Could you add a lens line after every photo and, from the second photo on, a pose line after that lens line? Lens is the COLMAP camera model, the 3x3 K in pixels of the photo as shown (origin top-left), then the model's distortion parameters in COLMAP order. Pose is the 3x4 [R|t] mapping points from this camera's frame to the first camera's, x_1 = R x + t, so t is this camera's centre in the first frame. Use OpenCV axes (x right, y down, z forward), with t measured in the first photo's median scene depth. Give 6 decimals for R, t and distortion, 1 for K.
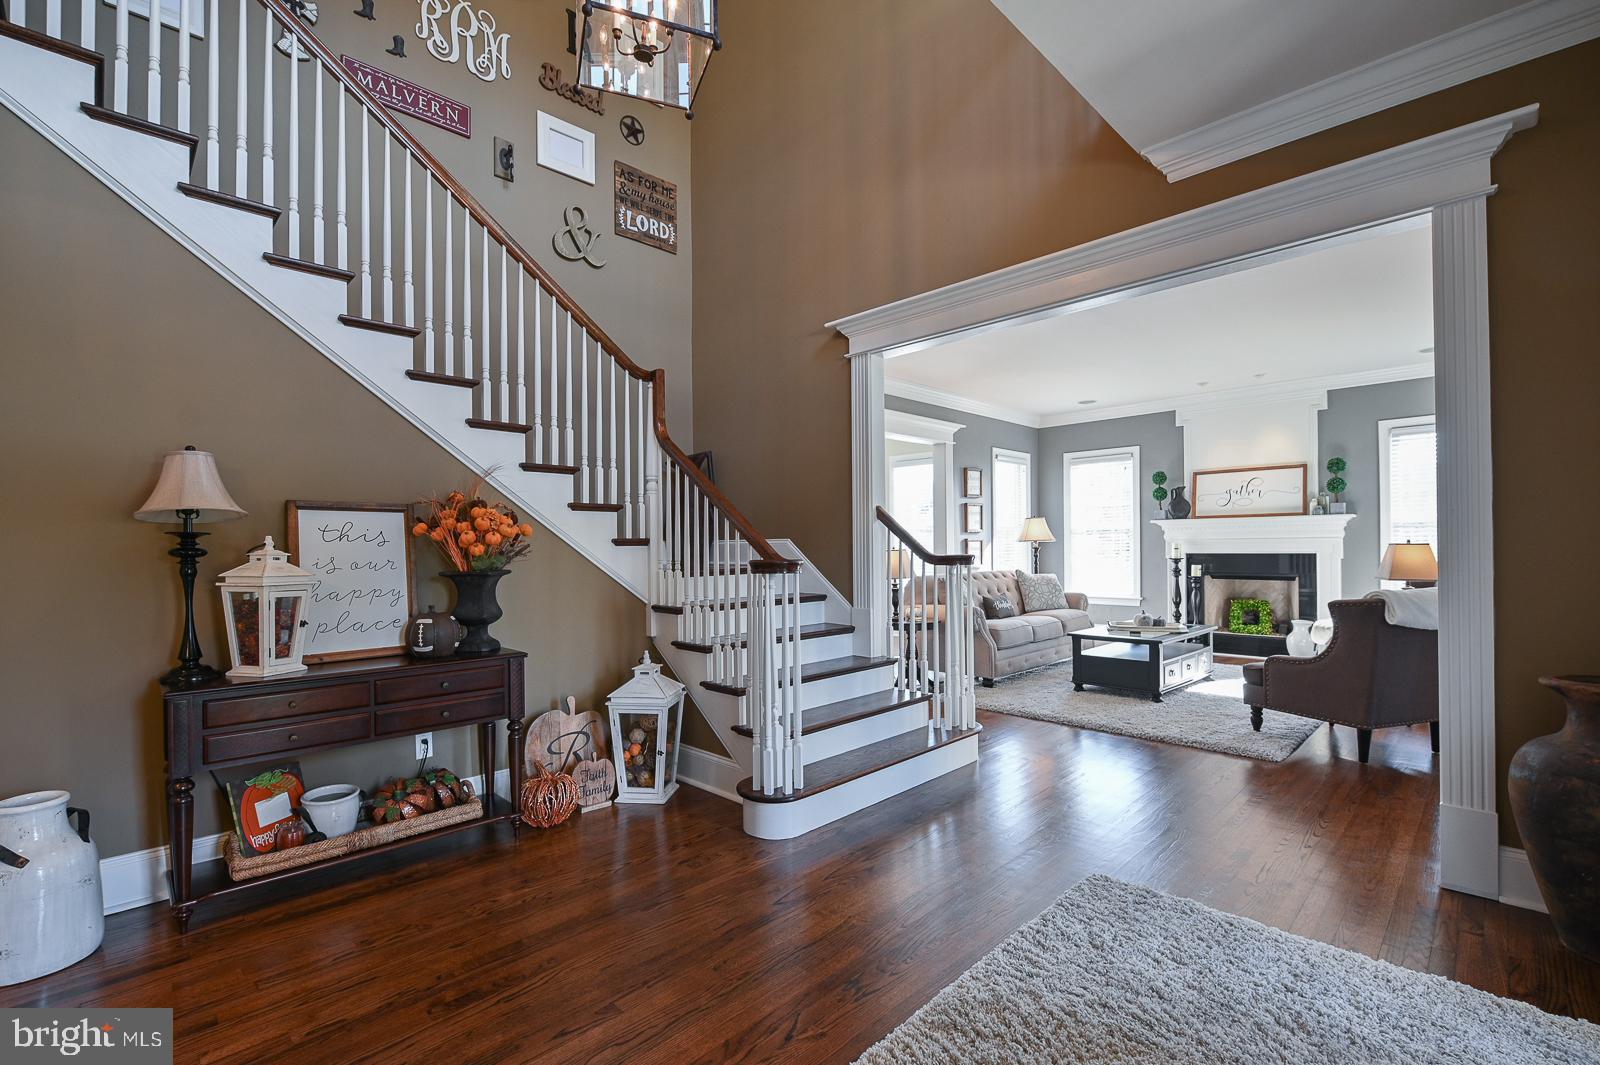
lens RADIAL K [[701.5, 0, 801.5], [0, 701.5, 538.3], [0, 0, 1]] dist [-0.024150, 0.000034]
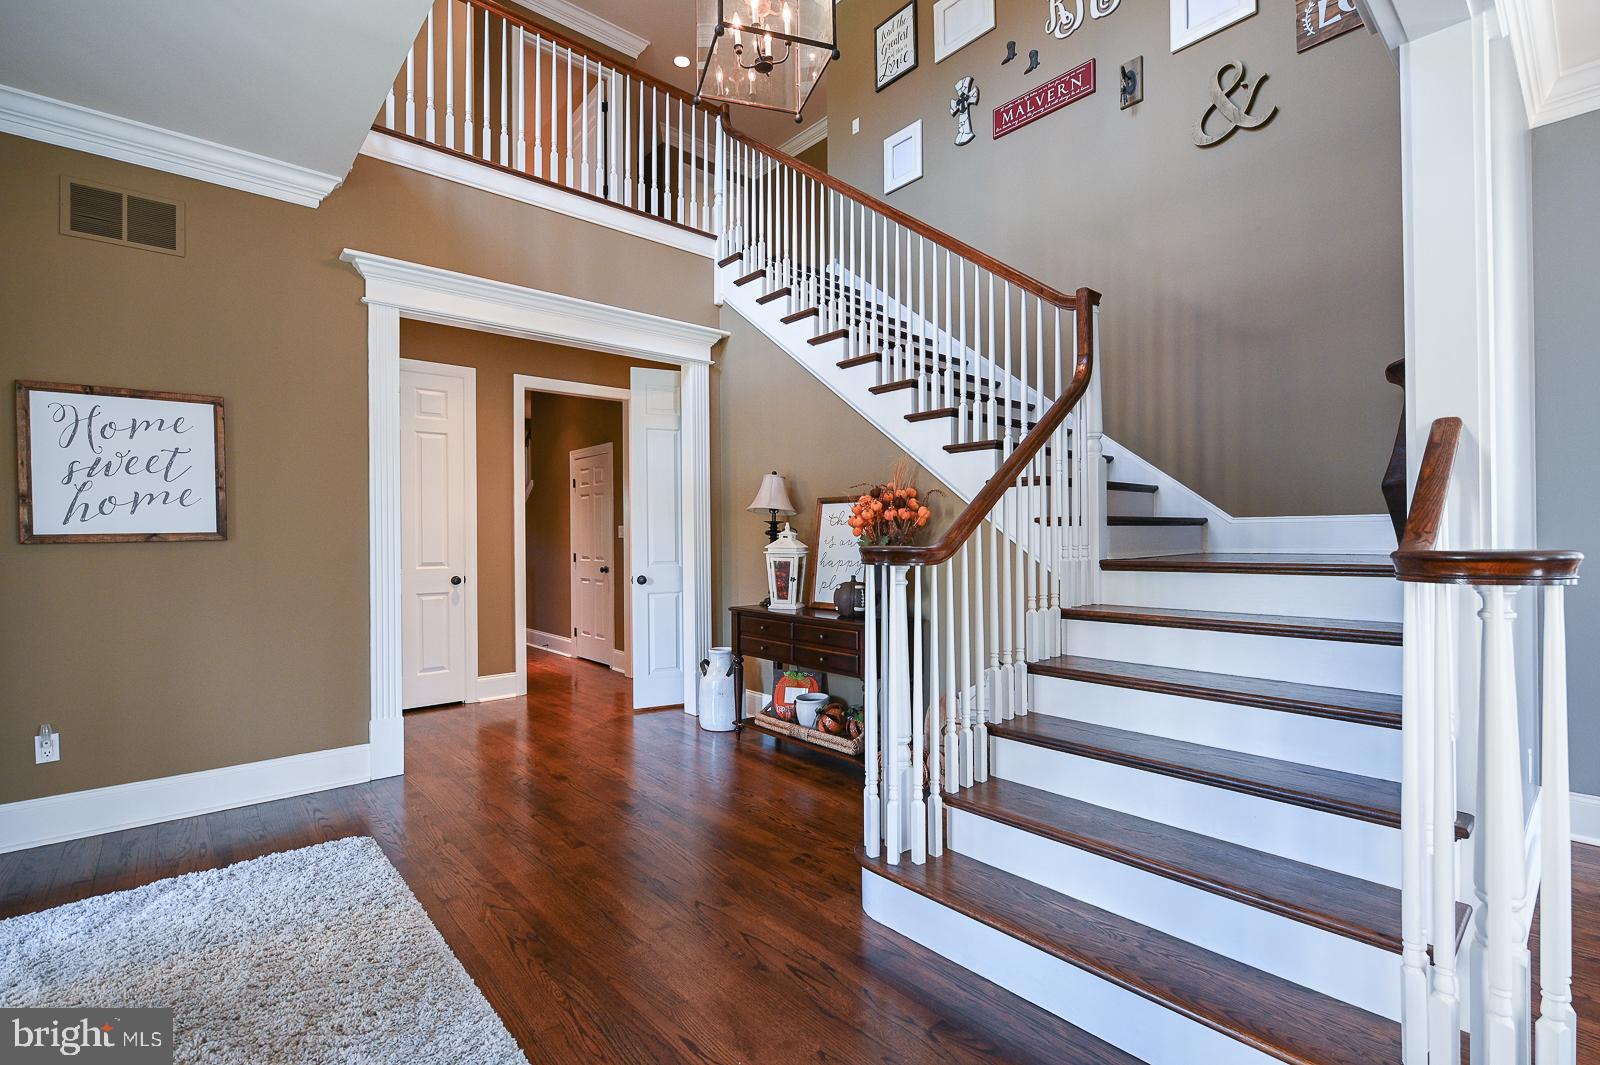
lens RADIAL K [[711.5, 0, 801.0], [0, 711.5, 535.8], [0, 0, 1]] dist [-0.004569, -0.000221]
pose [[-0.073595, 0.000718, -0.997288, 0.791458], [0.012679, 0.999920, -0.000216, 0.025233], [0.997208, -0.012661, -0.073599, 1.048184]]
